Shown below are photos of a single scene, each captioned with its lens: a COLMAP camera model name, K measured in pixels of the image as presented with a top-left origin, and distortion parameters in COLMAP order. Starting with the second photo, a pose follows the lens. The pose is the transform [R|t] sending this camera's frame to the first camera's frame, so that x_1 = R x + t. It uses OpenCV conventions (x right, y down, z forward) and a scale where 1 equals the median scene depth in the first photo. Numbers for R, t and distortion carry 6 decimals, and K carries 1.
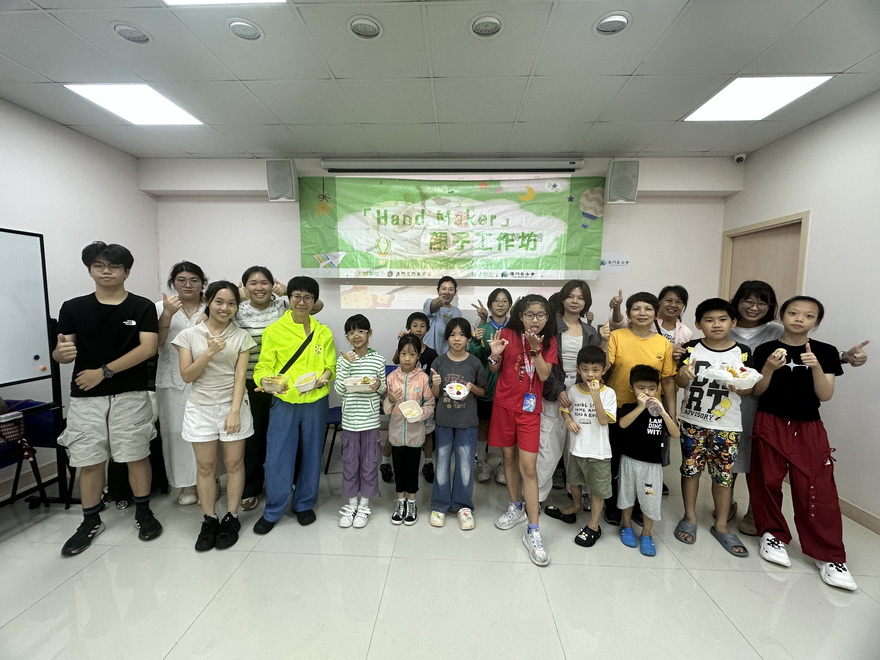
lens RADIAL K [[380.6, 0, 440.0], [0, 380.6, 330.0], [0, 0, 1]] dist [-0.008526, 0.000074]
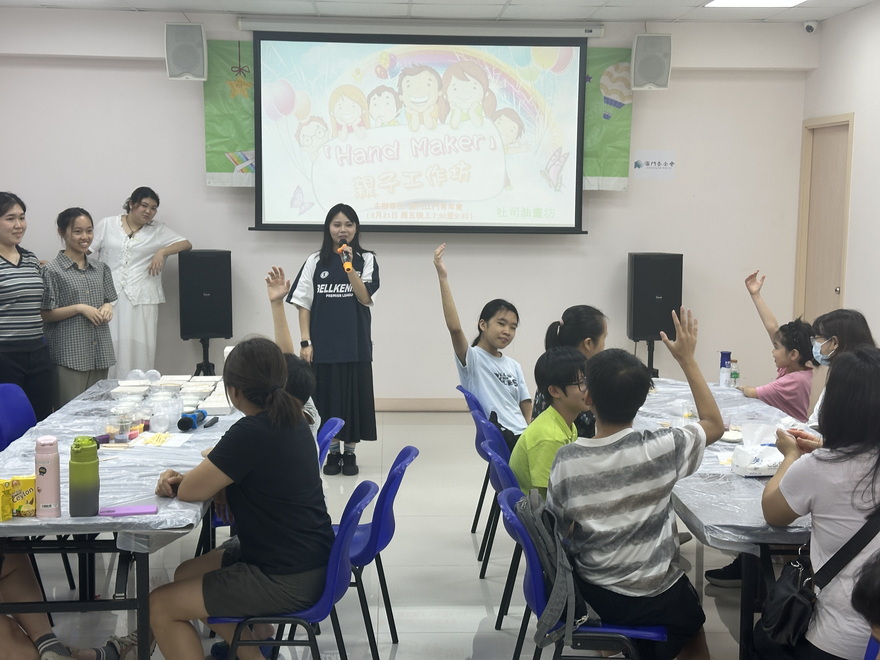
lens RADIAL K [[1233.3, 0, 440.0], [0, 1233.3, 330.0], [0, 0, 1]] dist [0.154571, -0.001989]
pose [[0.996561, -0.010319, 0.082219, -0.138546], [0.007078, 0.999190, 0.039614, 0.038908], [-0.082561, -0.038896, 0.995827, -1.365666]]
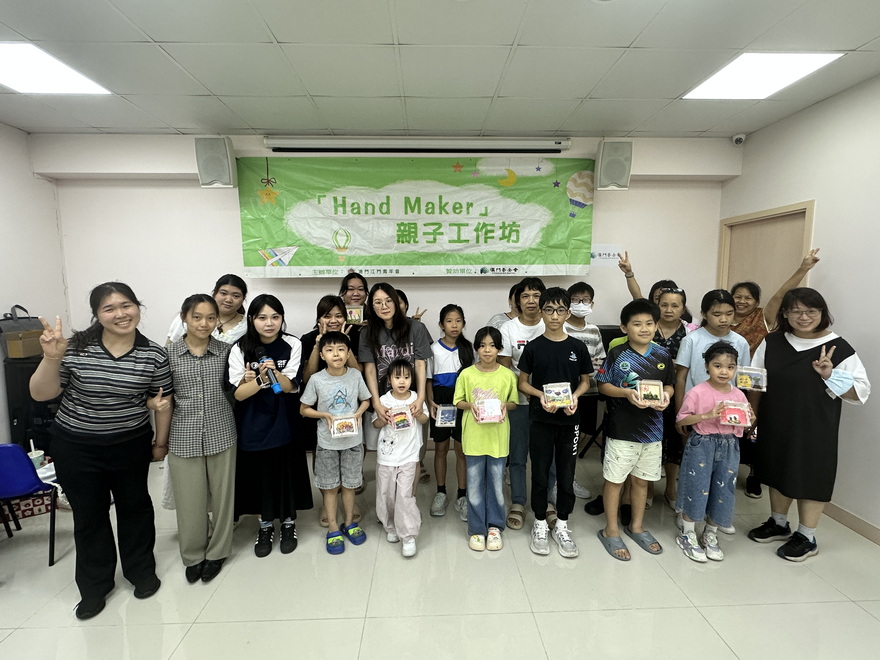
lens RADIAL K [[424.9, 0, 440.0], [0, 424.9, 330.0], [0, 0, 1]] dist [-0.008637, 0.000620]
pose [[0.996701, -0.026218, 0.076814, -0.009674], [0.024313, 0.999376, 0.025633, -0.038581], [-0.077438, -0.023681, 0.996716, 0.033460]]
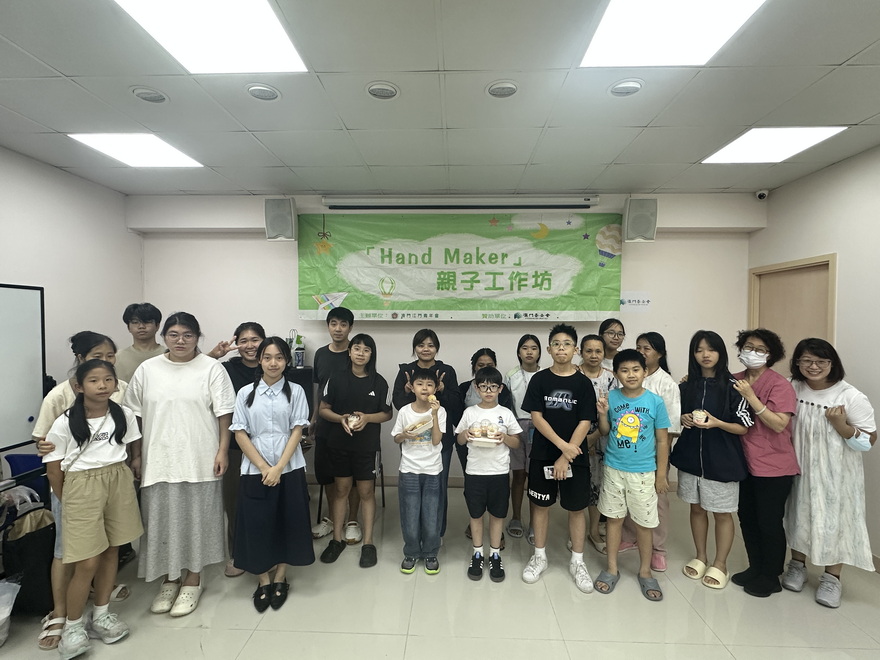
lens RADIAL K [[434.6, 0, 440.0], [0, 434.6, 330.0], [0, 0, 1]] dist [-0.004665, -0.001056]
pose [[0.999954, -0.005772, 0.007625, -0.029659], [0.006270, 0.997739, -0.066917, -0.042522], [-0.007221, 0.066962, 0.997729, -0.060719]]
